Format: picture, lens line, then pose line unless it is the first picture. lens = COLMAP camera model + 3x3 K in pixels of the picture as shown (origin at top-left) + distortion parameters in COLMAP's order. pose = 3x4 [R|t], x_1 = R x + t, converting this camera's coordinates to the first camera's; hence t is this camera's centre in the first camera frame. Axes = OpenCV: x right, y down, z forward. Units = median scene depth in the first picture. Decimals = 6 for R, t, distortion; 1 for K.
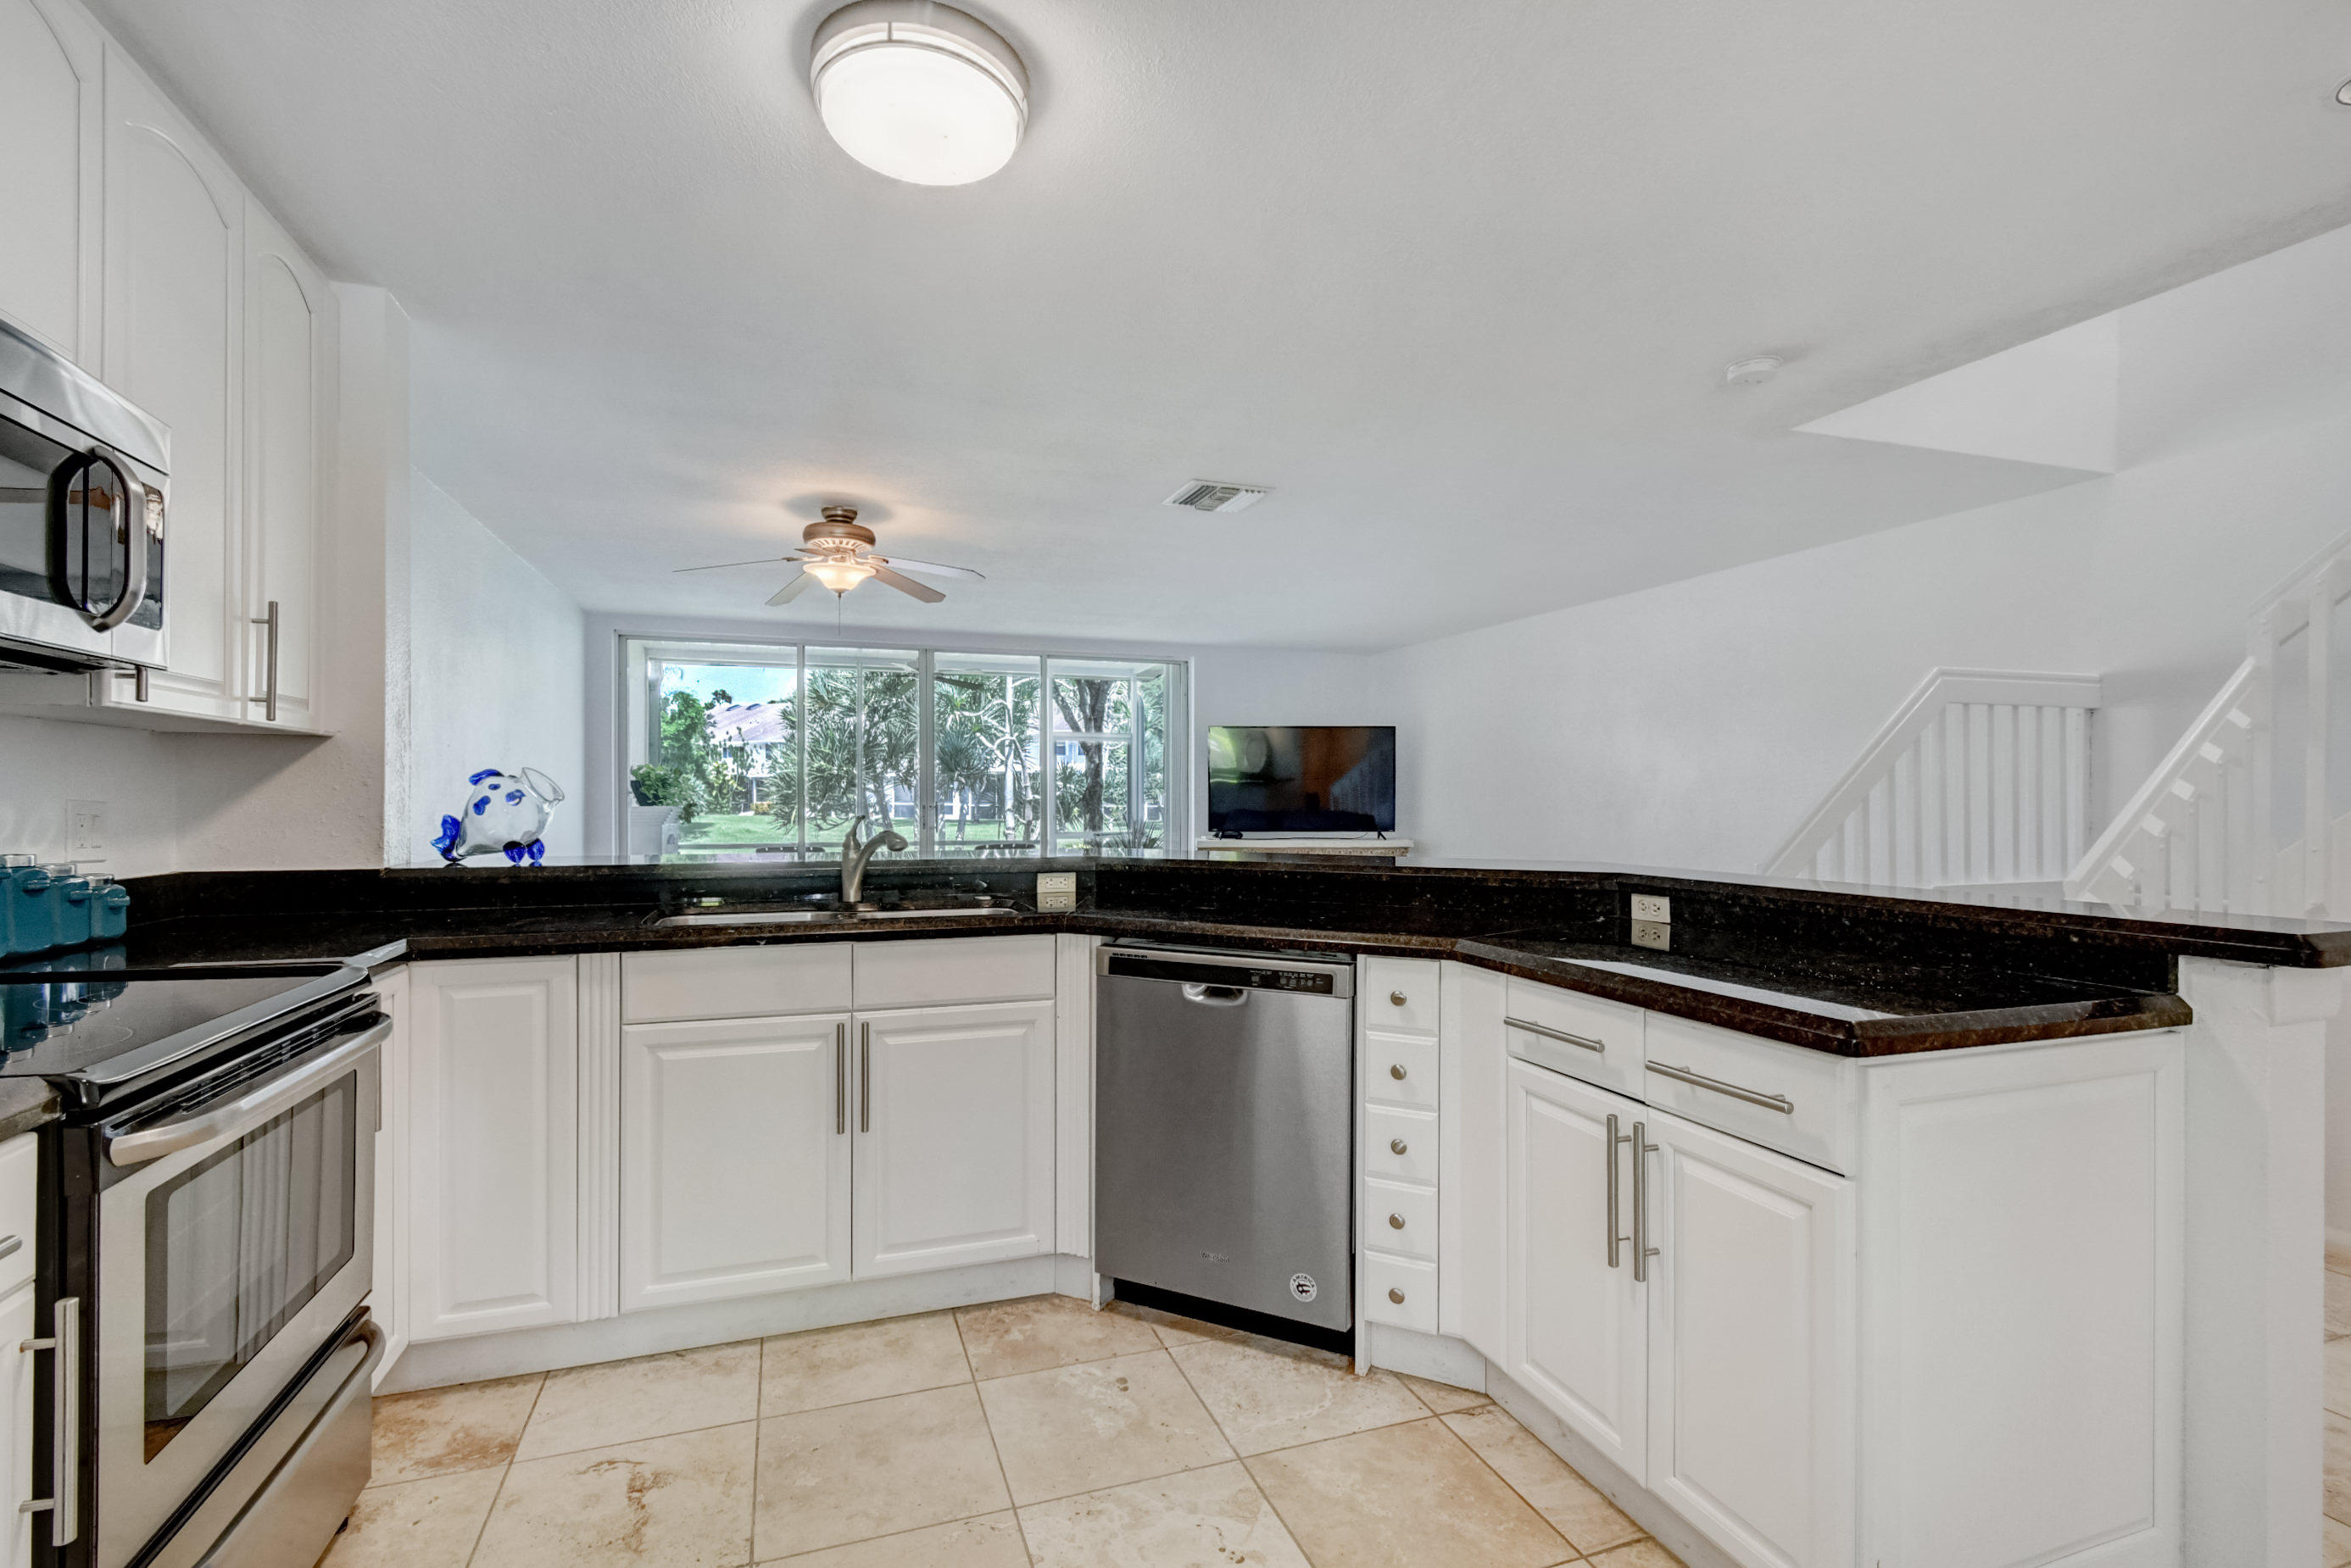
lens RADIAL K [[1041.8, 0, 1155.2], [0, 1041.8, 799.2], [0, 0, 1]] dist [0.006325, -0.000037]
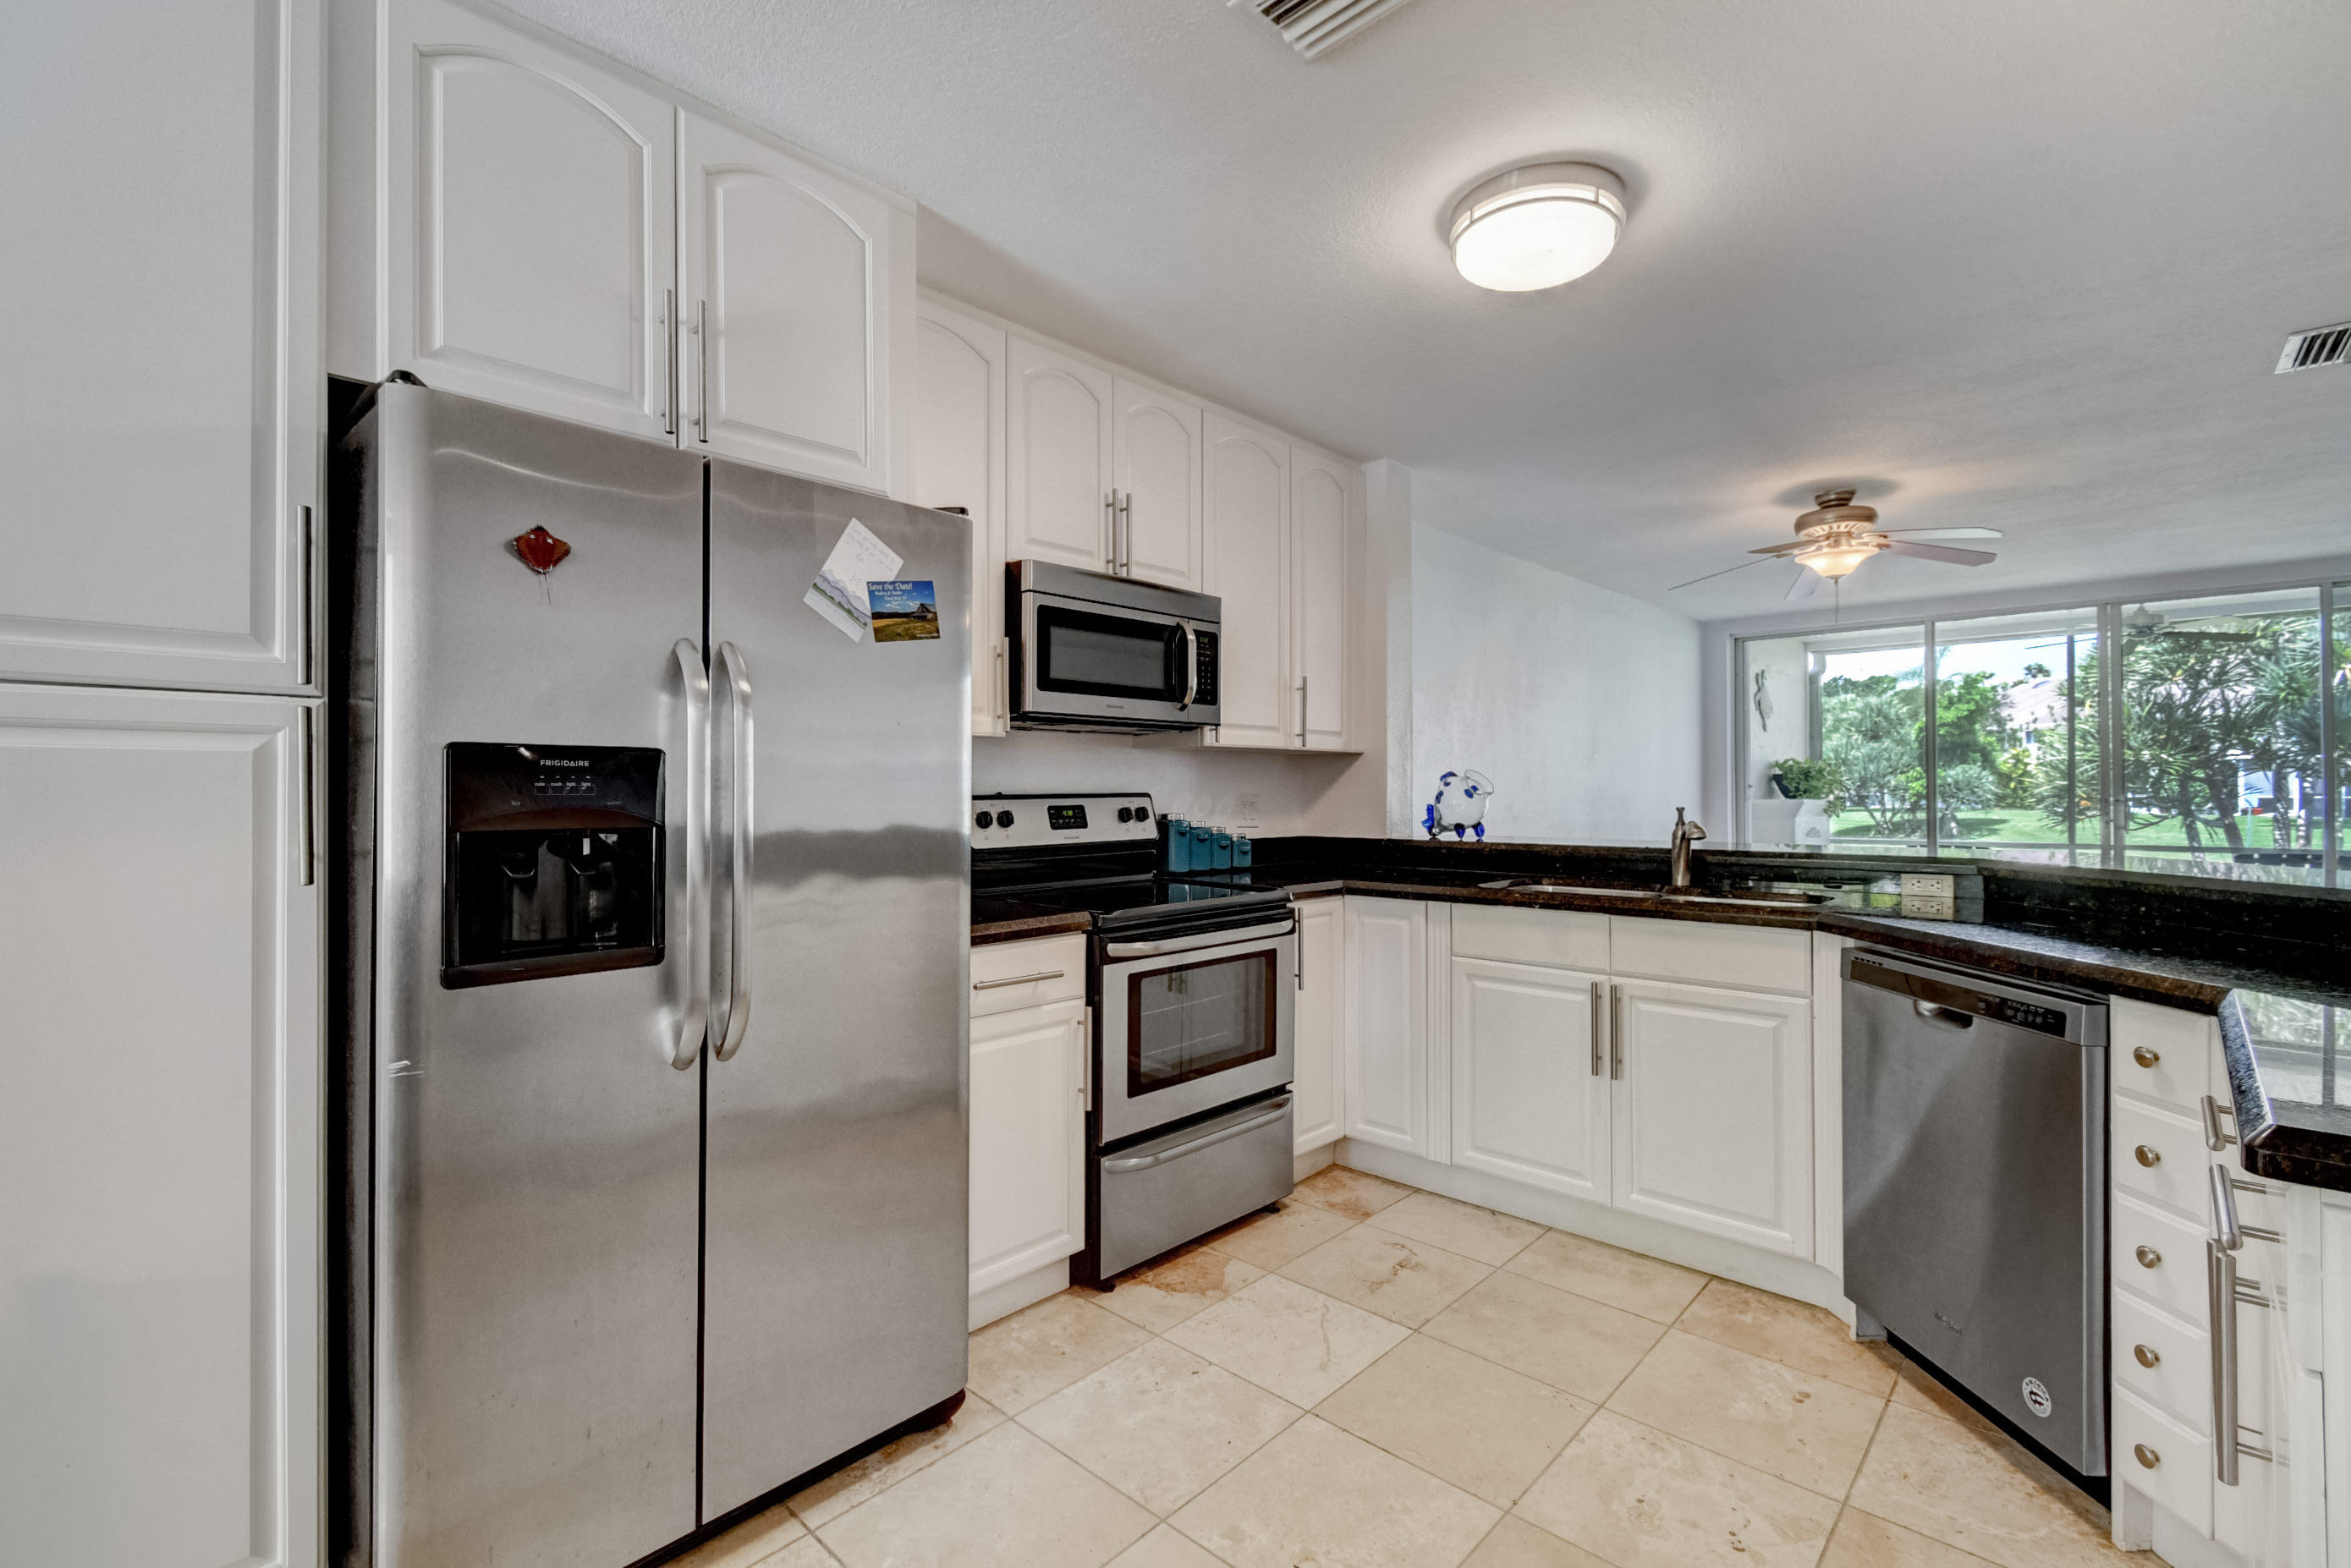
lens RADIAL K [[1035.0, 0, 1211.6], [0, 1035.0, 783.2], [0, 0, 1]] dist [0.003720, -0.000378]
pose [[0.484868, -0.010663, -0.874522, 0.504753], [0.002711, 0.999939, -0.010689, 0.001131], [0.874583, 0.002812, 0.484868, 0.050946]]
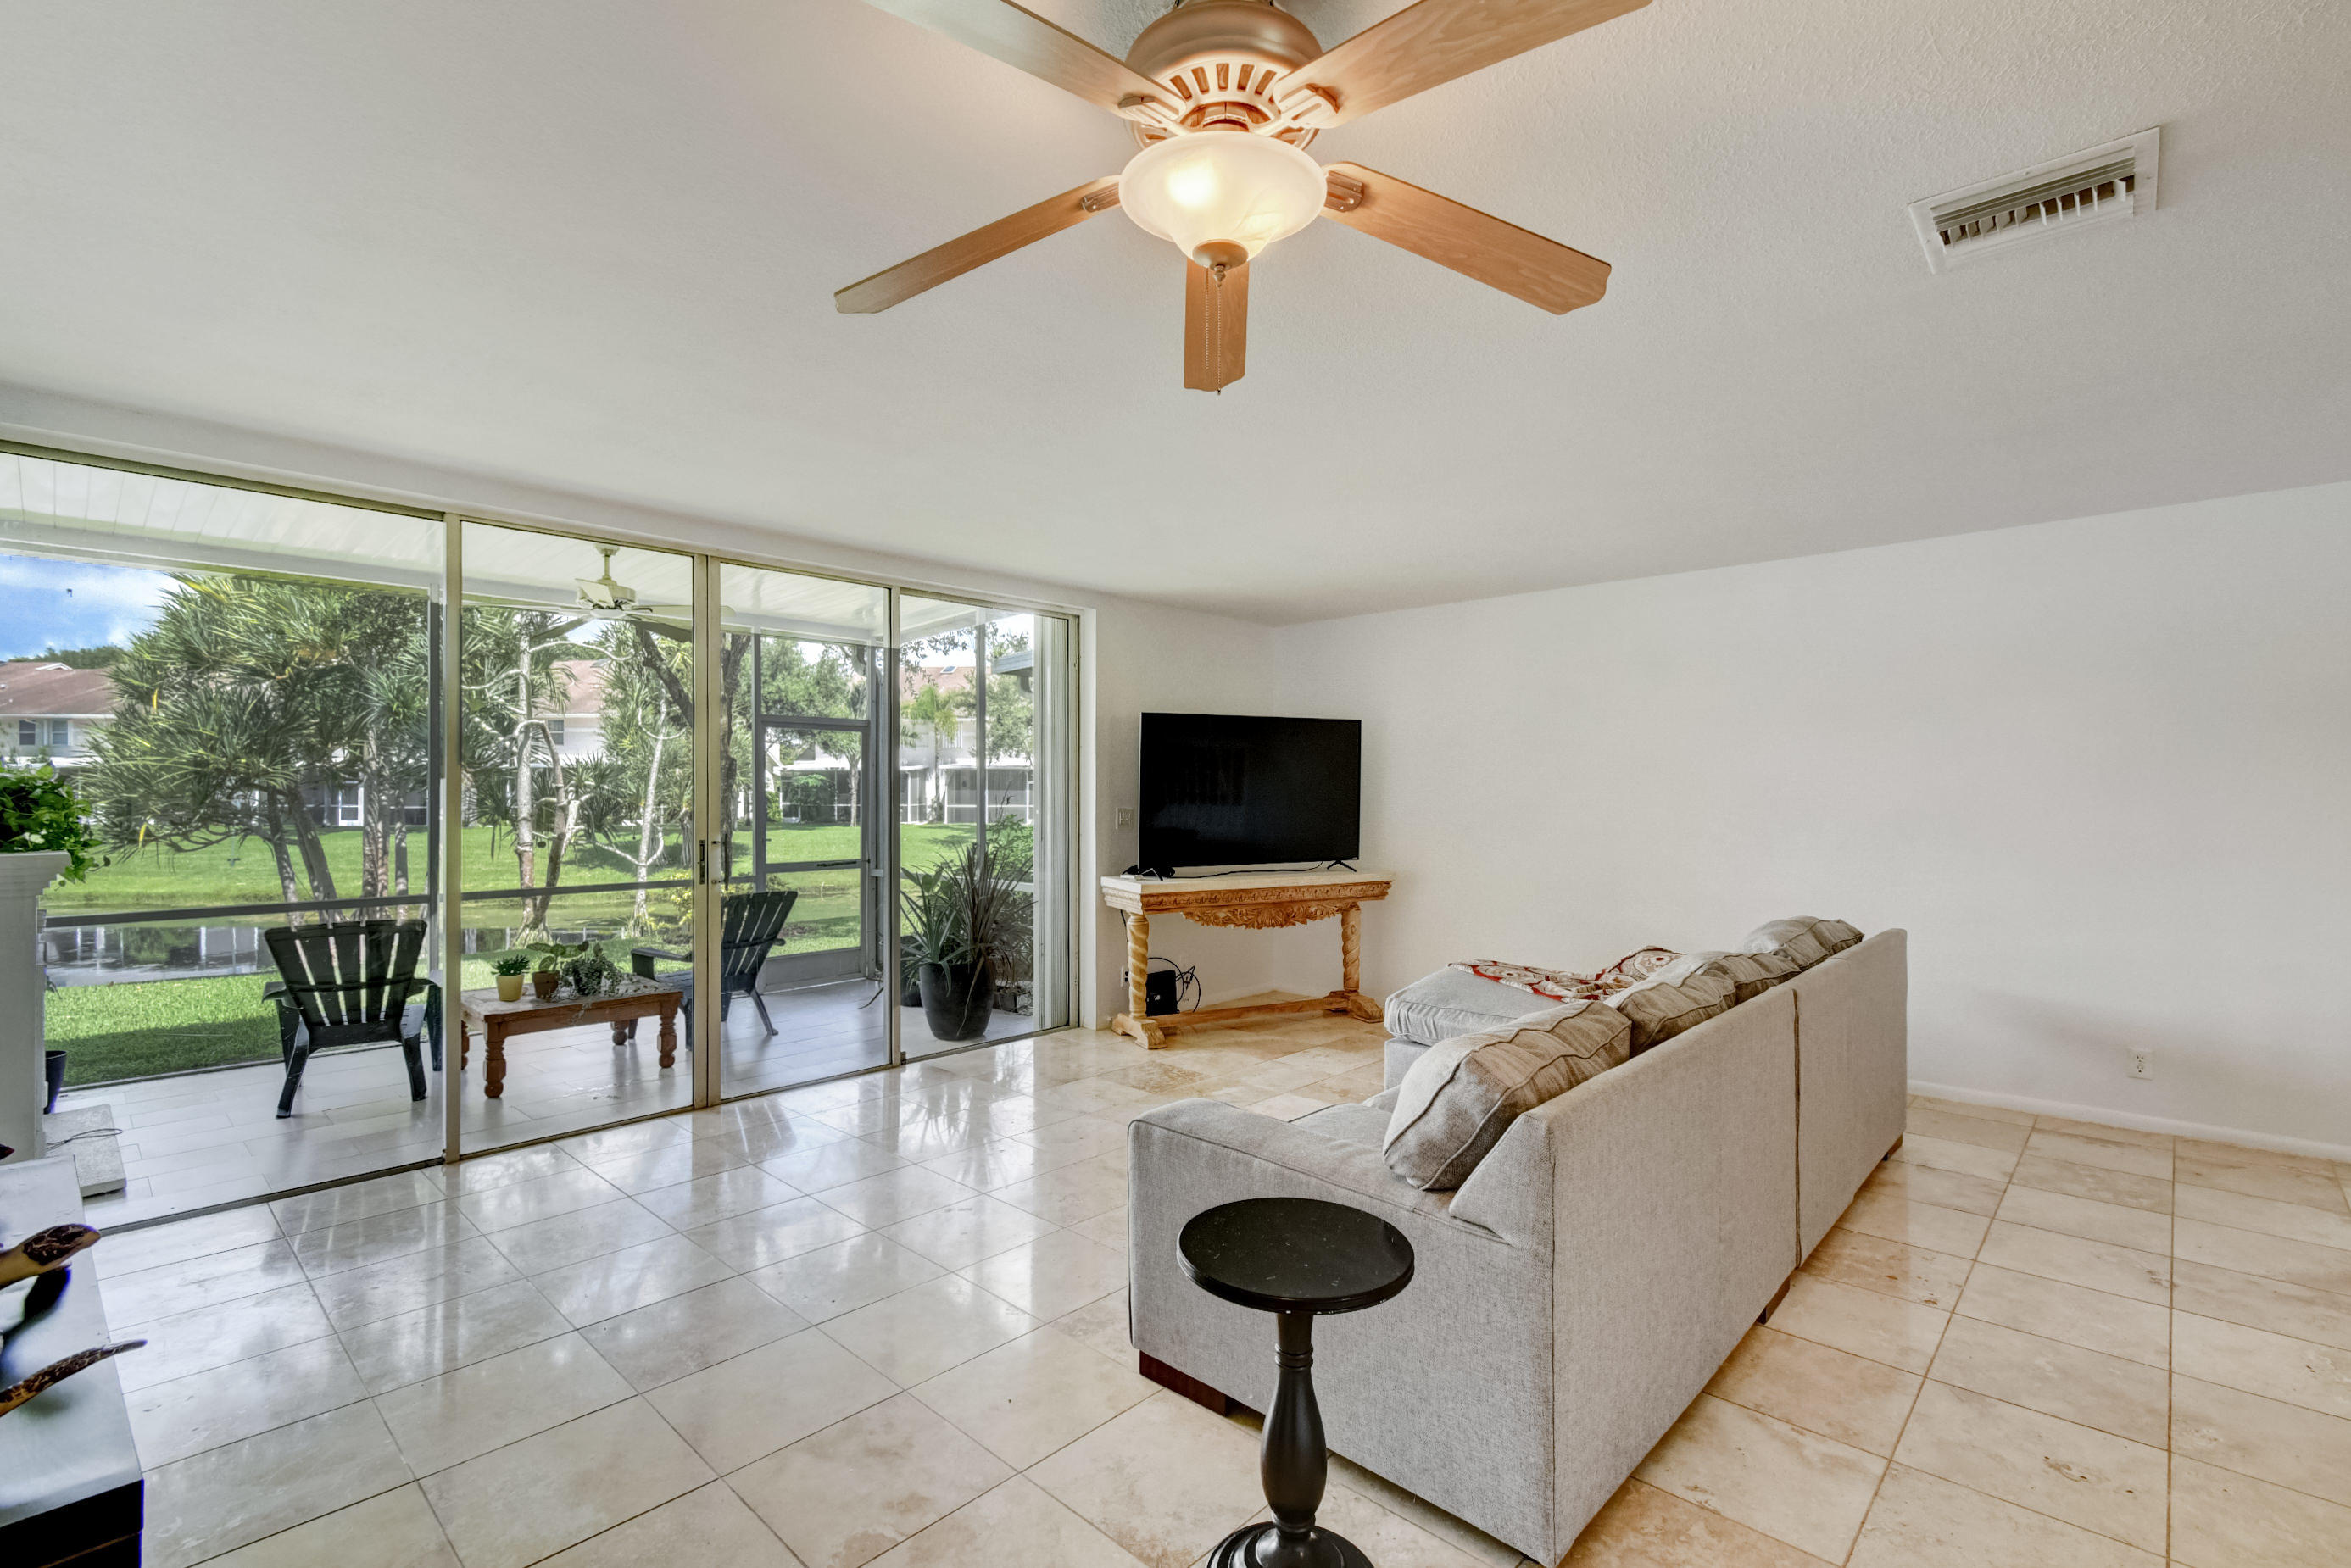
lens RADIAL K [[1065.2, 0, 1175.5], [0, 1065.2, 784.0], [0, 0, 1]] dist [0.003082, 0.000153]
pose [[0.888668, 0.000327, 0.458552, -0.901353], [0.004599, 0.999943, -0.009626, -0.064568], [-0.458529, 0.010663, 0.888616, 1.384515]]
